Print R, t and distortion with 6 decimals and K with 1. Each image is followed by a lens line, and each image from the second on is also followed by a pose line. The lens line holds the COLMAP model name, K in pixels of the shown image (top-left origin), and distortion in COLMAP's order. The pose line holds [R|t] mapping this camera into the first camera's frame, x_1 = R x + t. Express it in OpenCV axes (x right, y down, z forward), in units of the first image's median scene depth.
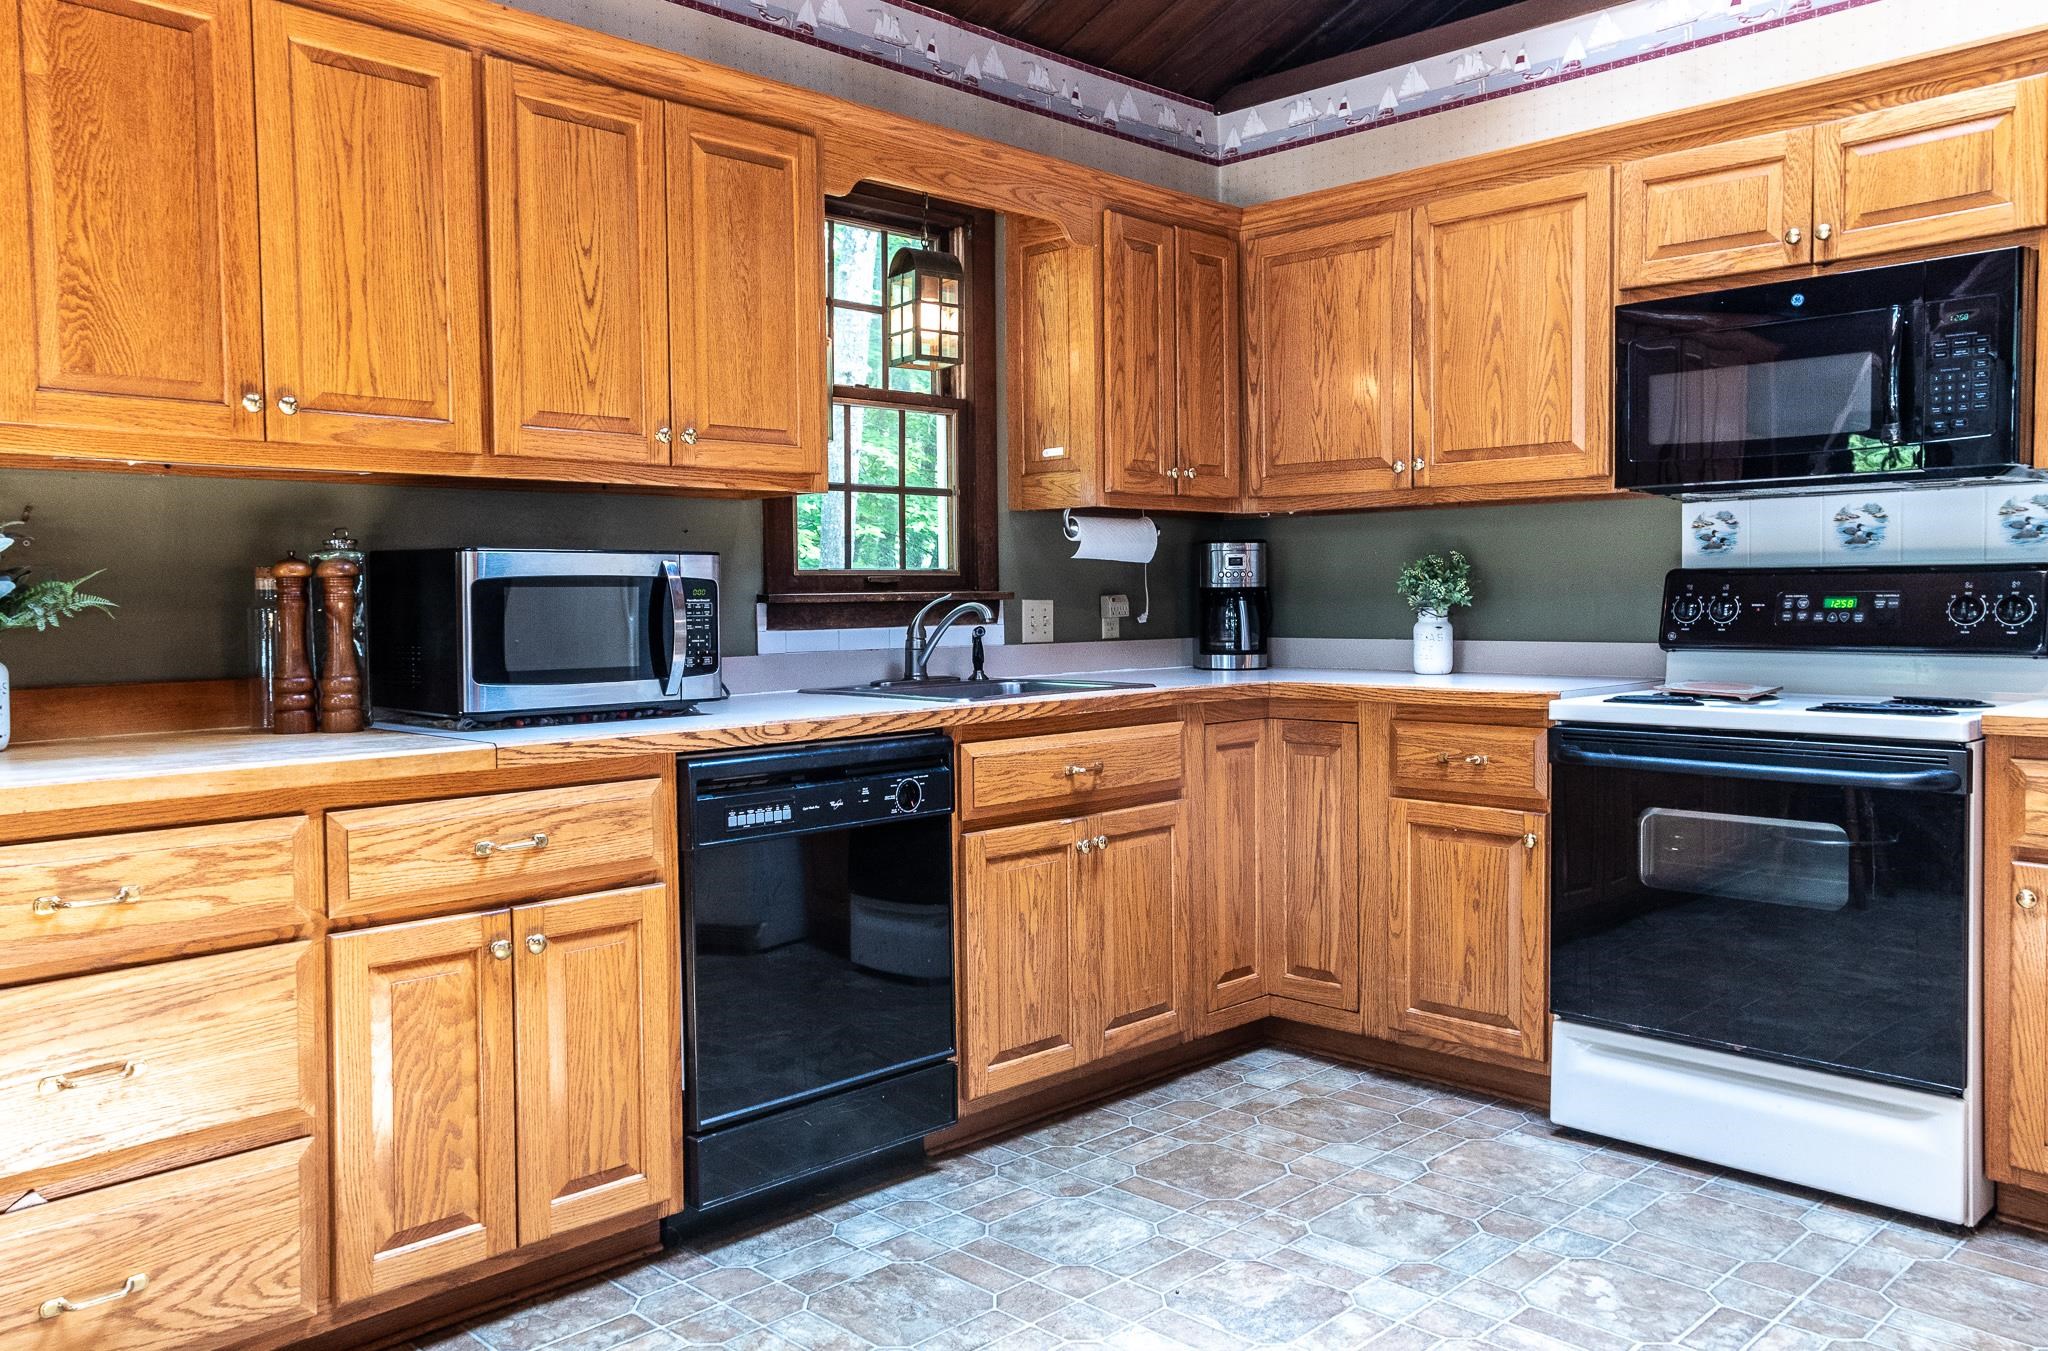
lens RADIAL K [[1618.1, 0, 1271.5], [0, 1618.1, 643.2], [0, 0, 1]] dist [-0.008003, 0.038285]
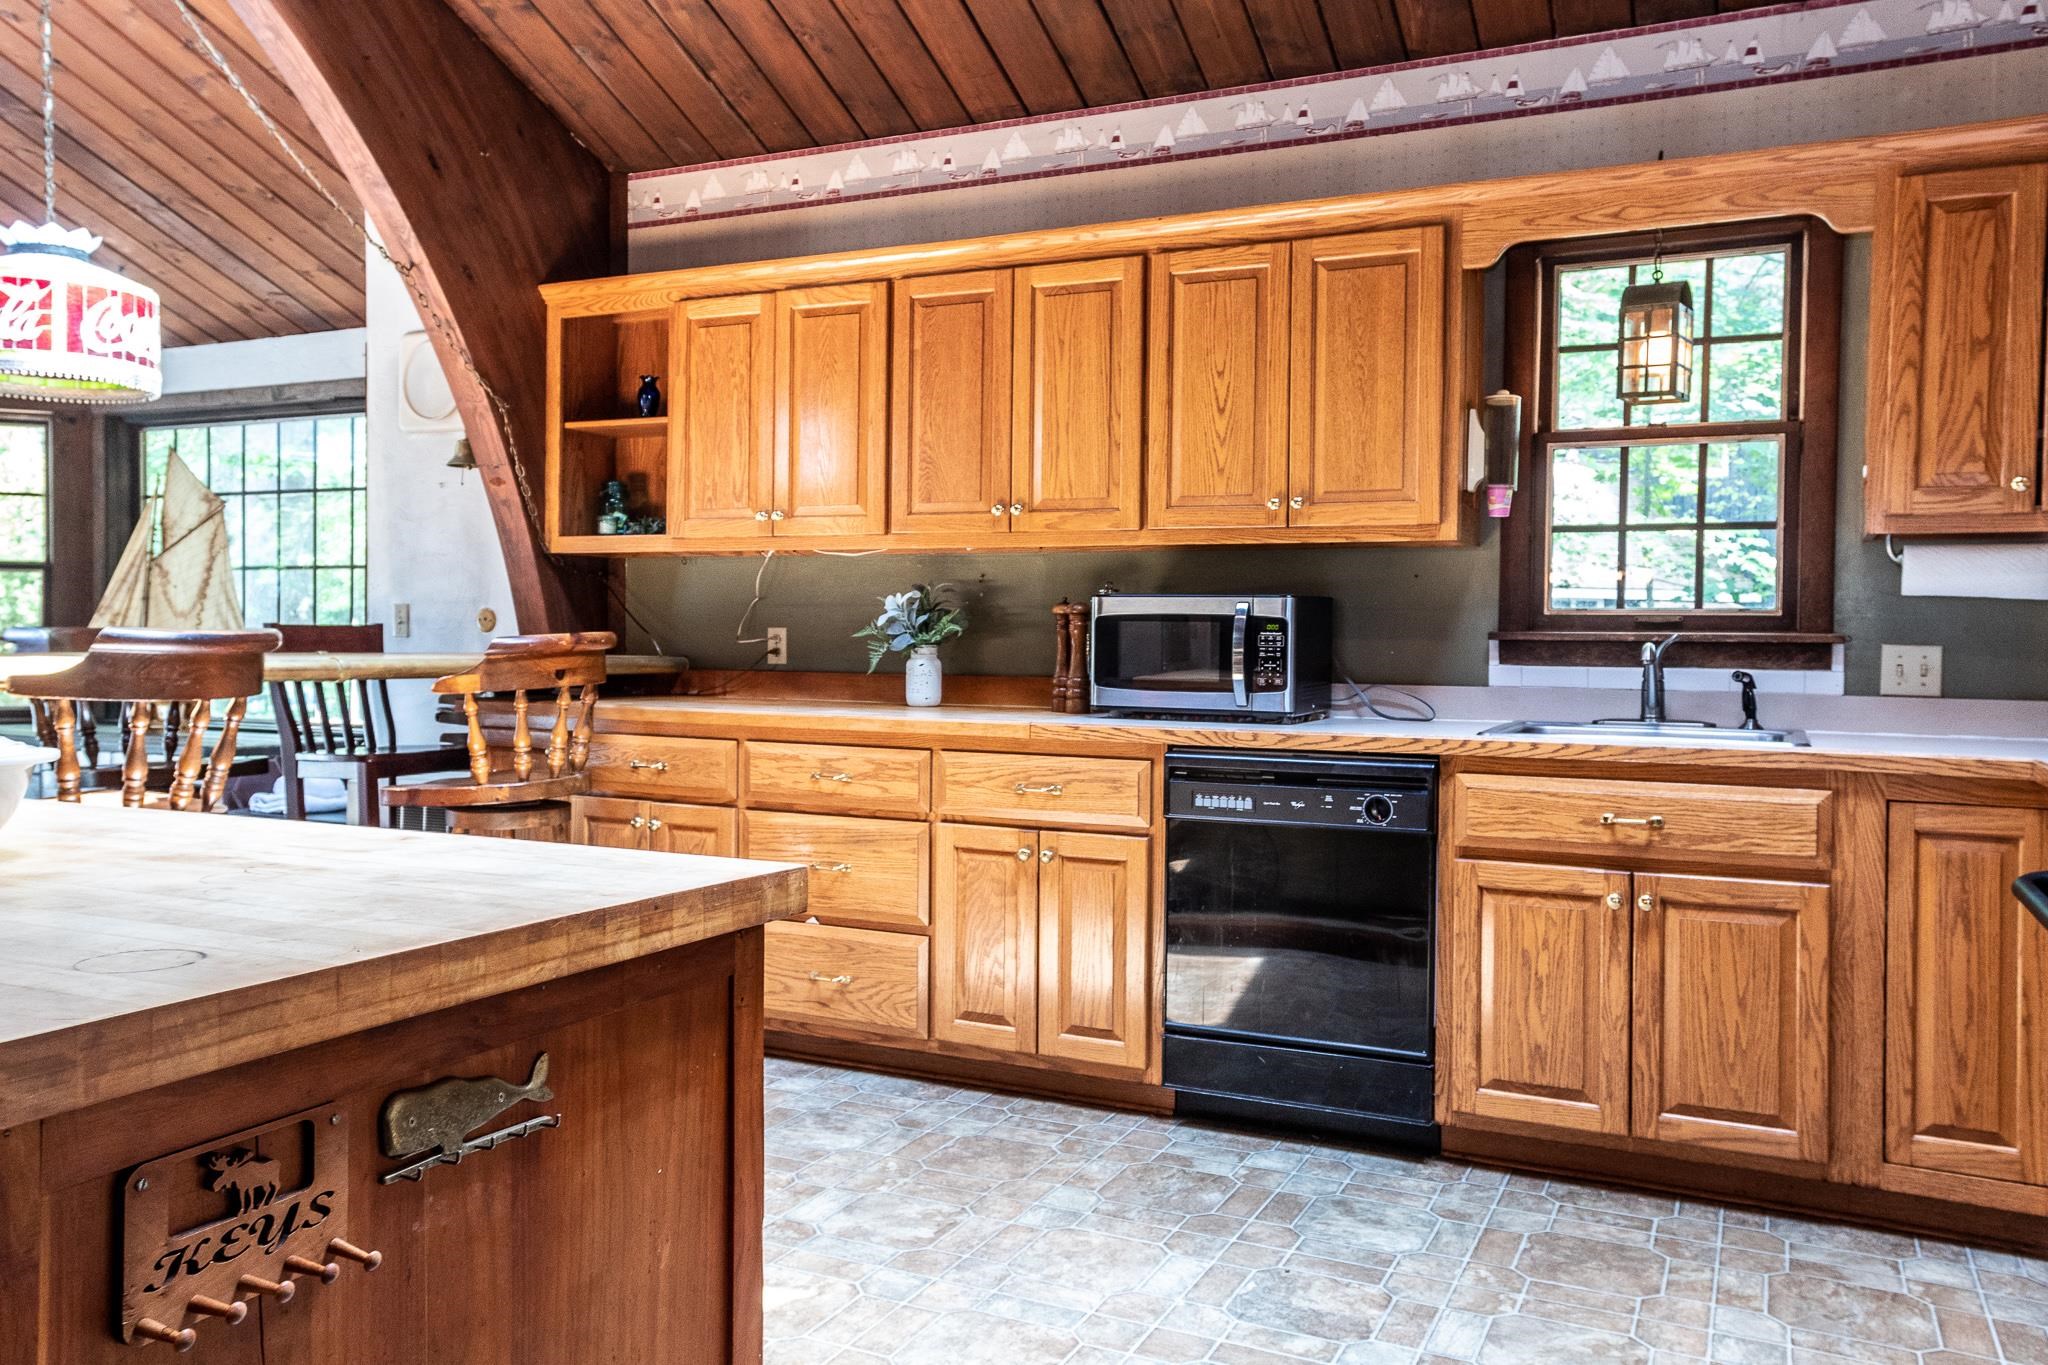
lens RADIAL K [[1720.1, 0, 863.2], [0, 1720.1, 641.6], [0, 0, 1]] dist [-0.003689, 0.061934]
pose [[0.206200, 0.020512, -0.978295, 0.801658], [-0.043565, 0.998981, 0.011763, -0.019735], [0.977540, 0.040194, 0.206884, 0.365453]]
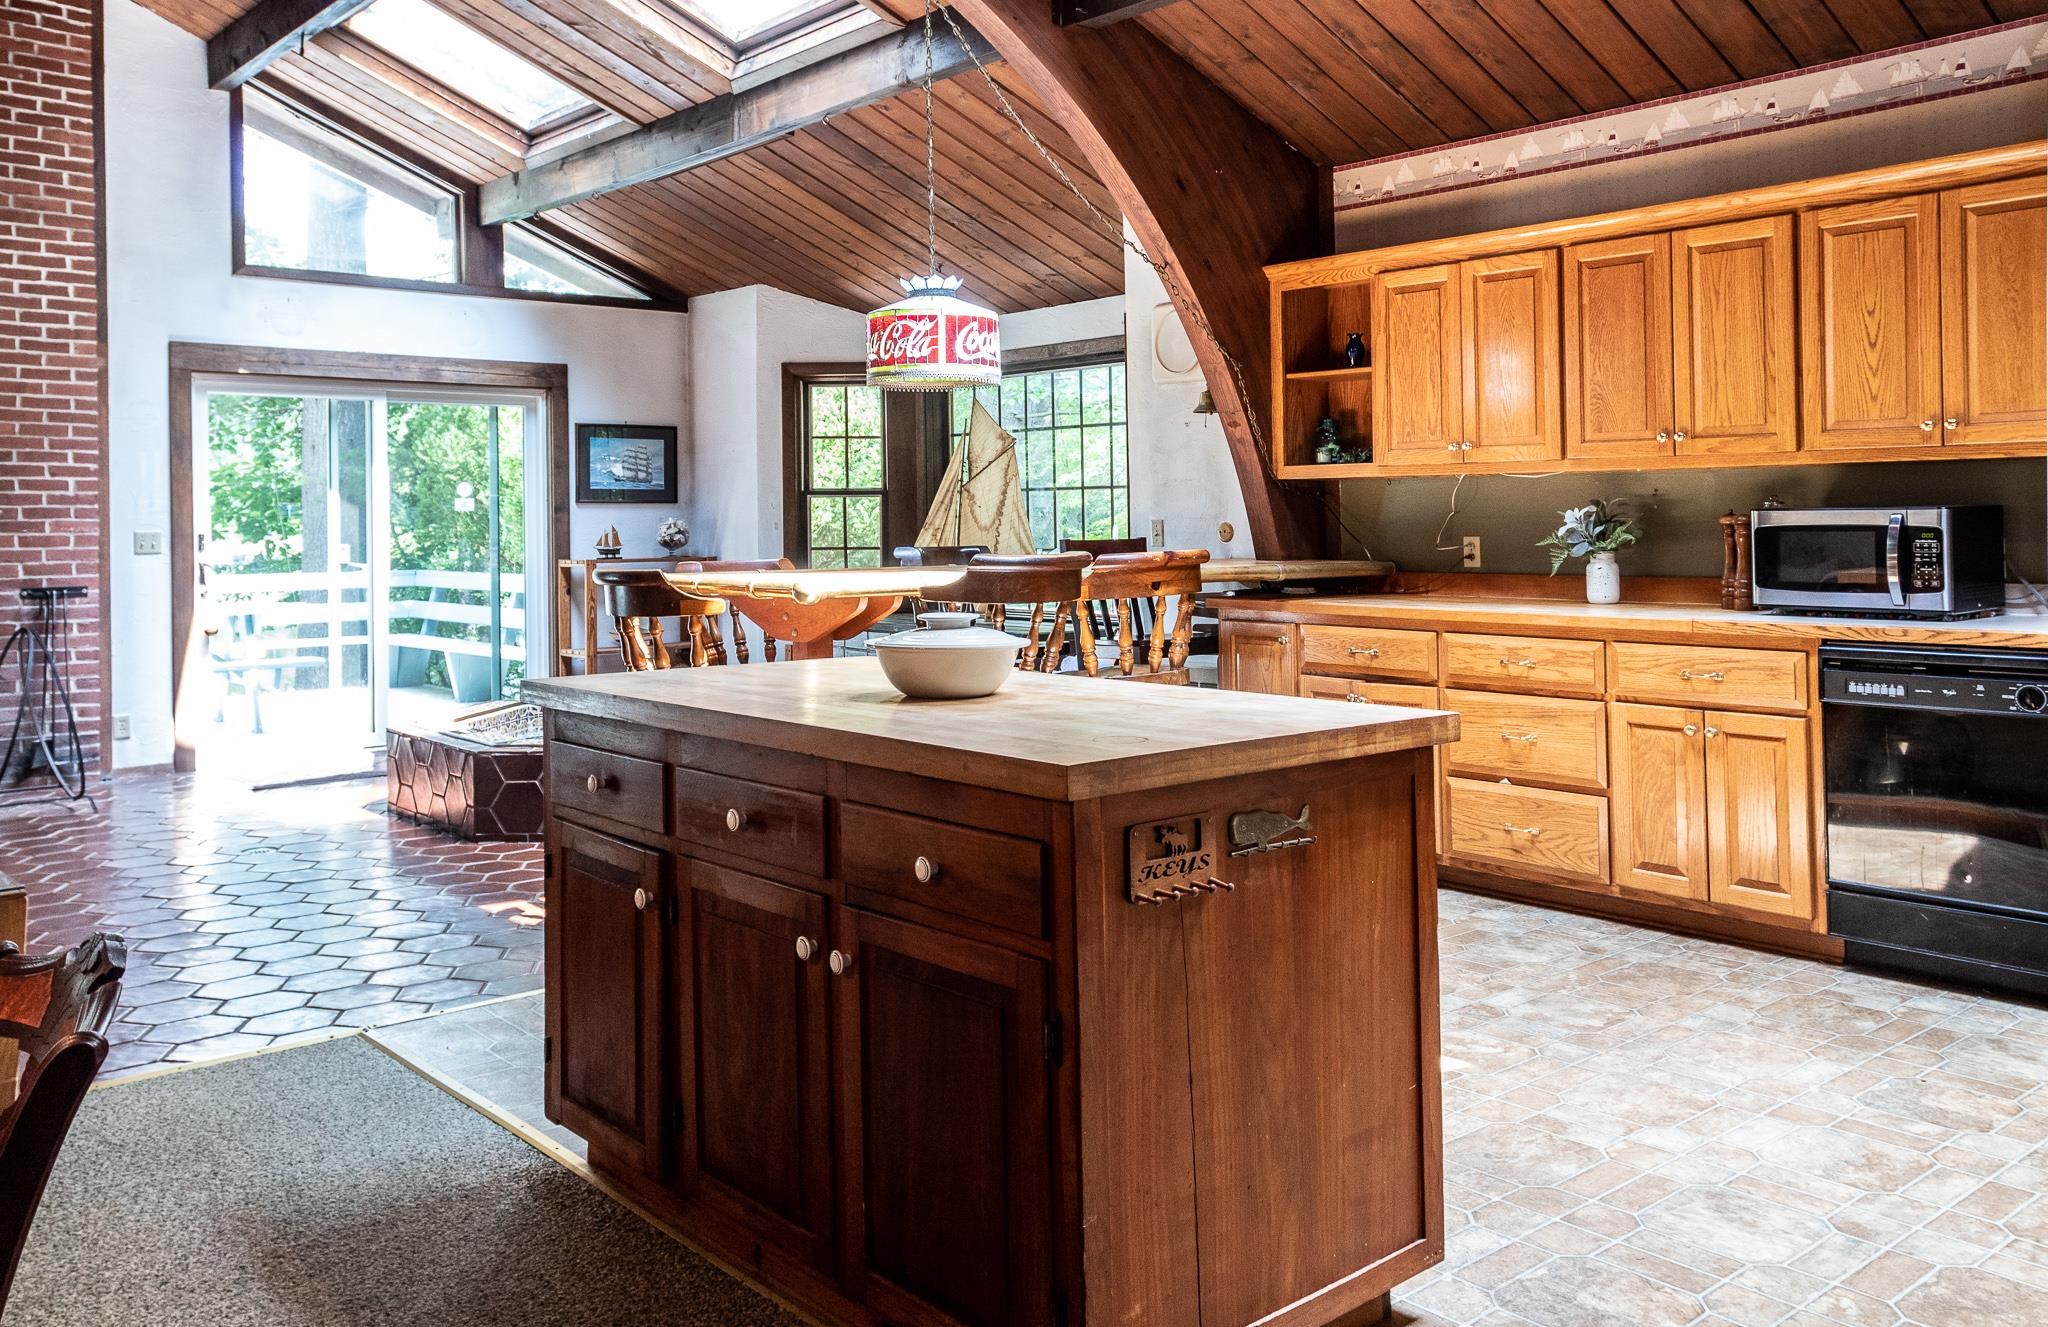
lens RADIAL K [[1685.2, 0, 911.1], [0, 1685.2, 474.1], [0, 0, 1]] dist [0.007212, 0.021035]
pose [[-0.176304, -0.011489, -0.984269, 1.146150], [-0.019565, 0.999775, -0.008165, -0.050126], [0.984141, 0.017818, -0.176489, 0.337738]]
